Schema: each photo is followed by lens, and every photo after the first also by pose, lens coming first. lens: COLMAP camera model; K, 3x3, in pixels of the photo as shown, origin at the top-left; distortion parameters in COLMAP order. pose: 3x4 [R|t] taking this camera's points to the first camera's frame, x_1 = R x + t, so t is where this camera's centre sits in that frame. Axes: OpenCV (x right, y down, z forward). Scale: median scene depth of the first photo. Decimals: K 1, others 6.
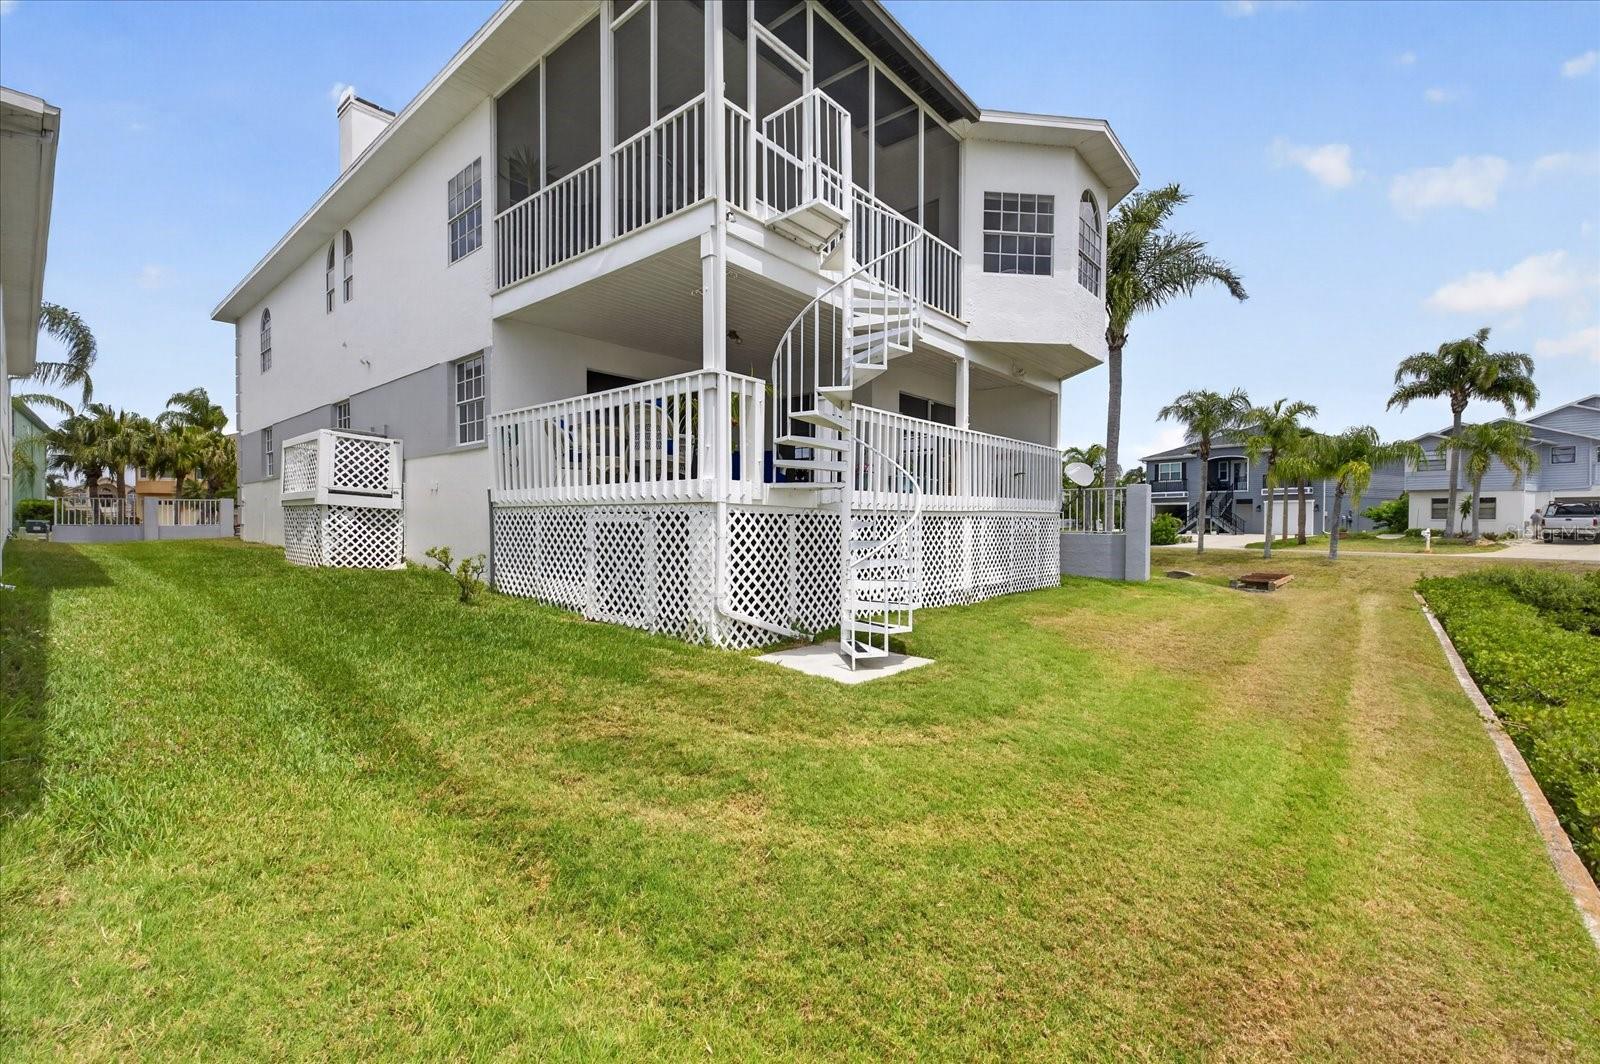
lens RADIAL K [[671.7, 0, 800.9], [0, 671.7, 529.8], [0, 0, 1]] dist [0.010491, -0.000602]
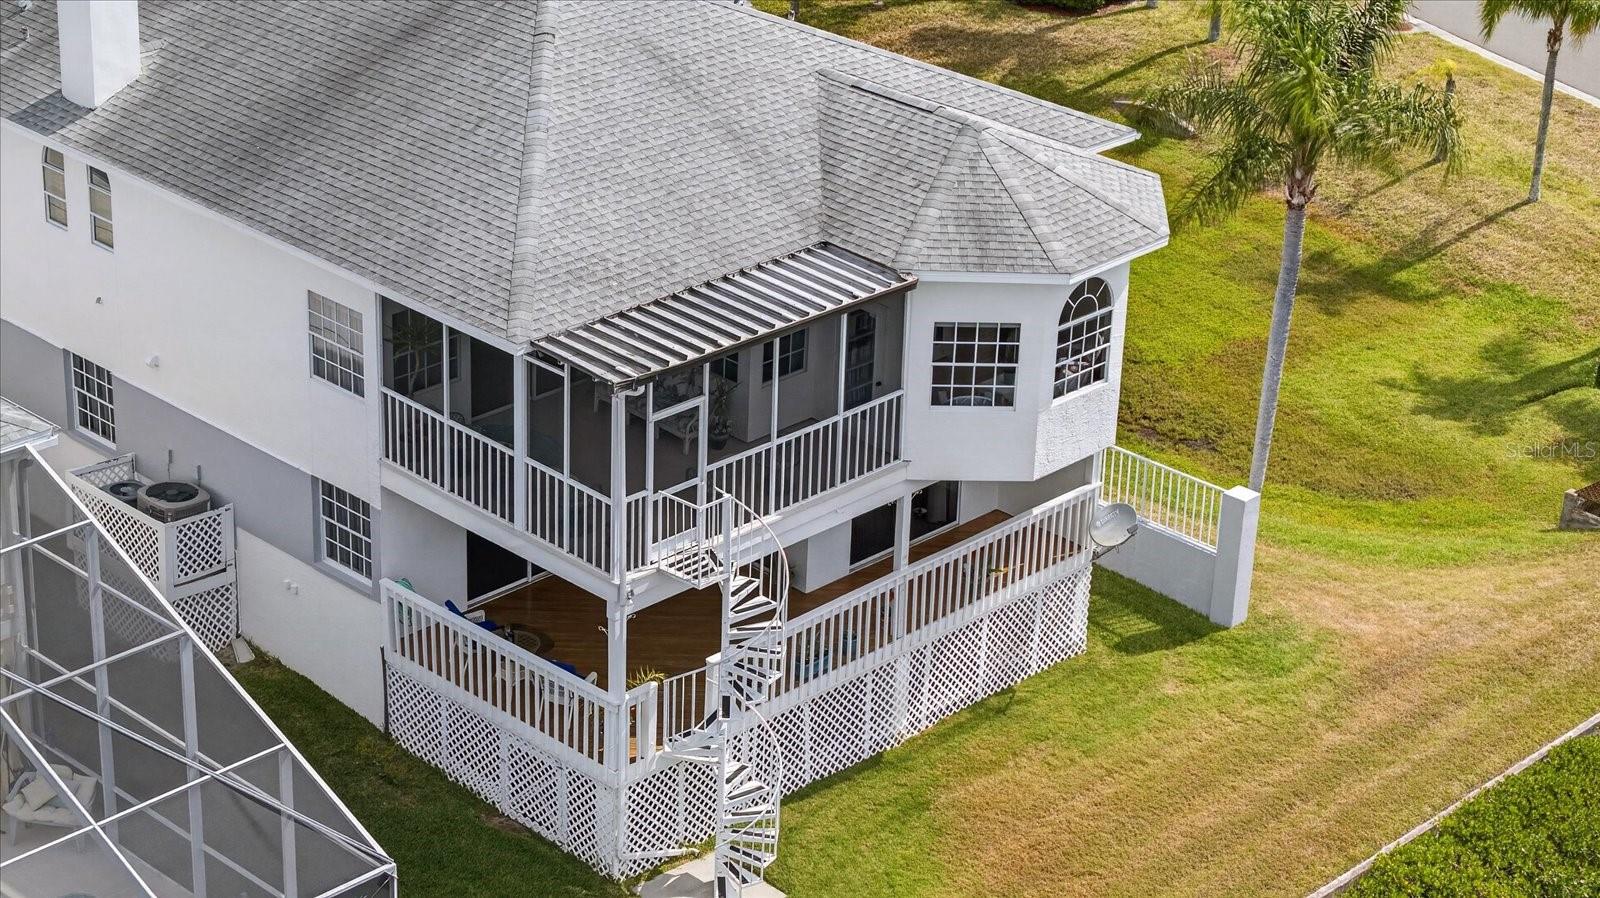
lens RADIAL K [[3260.0, 0, 799.8], [0, 3260.0, 449.5], [0, 0, 1]] dist [-0.060499, 0.000000]
pose [[0.997405, 0.053473, -0.048198, 0.409893], [-0.029739, 0.915776, 0.400586, -2.627138], [0.065559, -0.398113, 0.914991, -3.713200]]
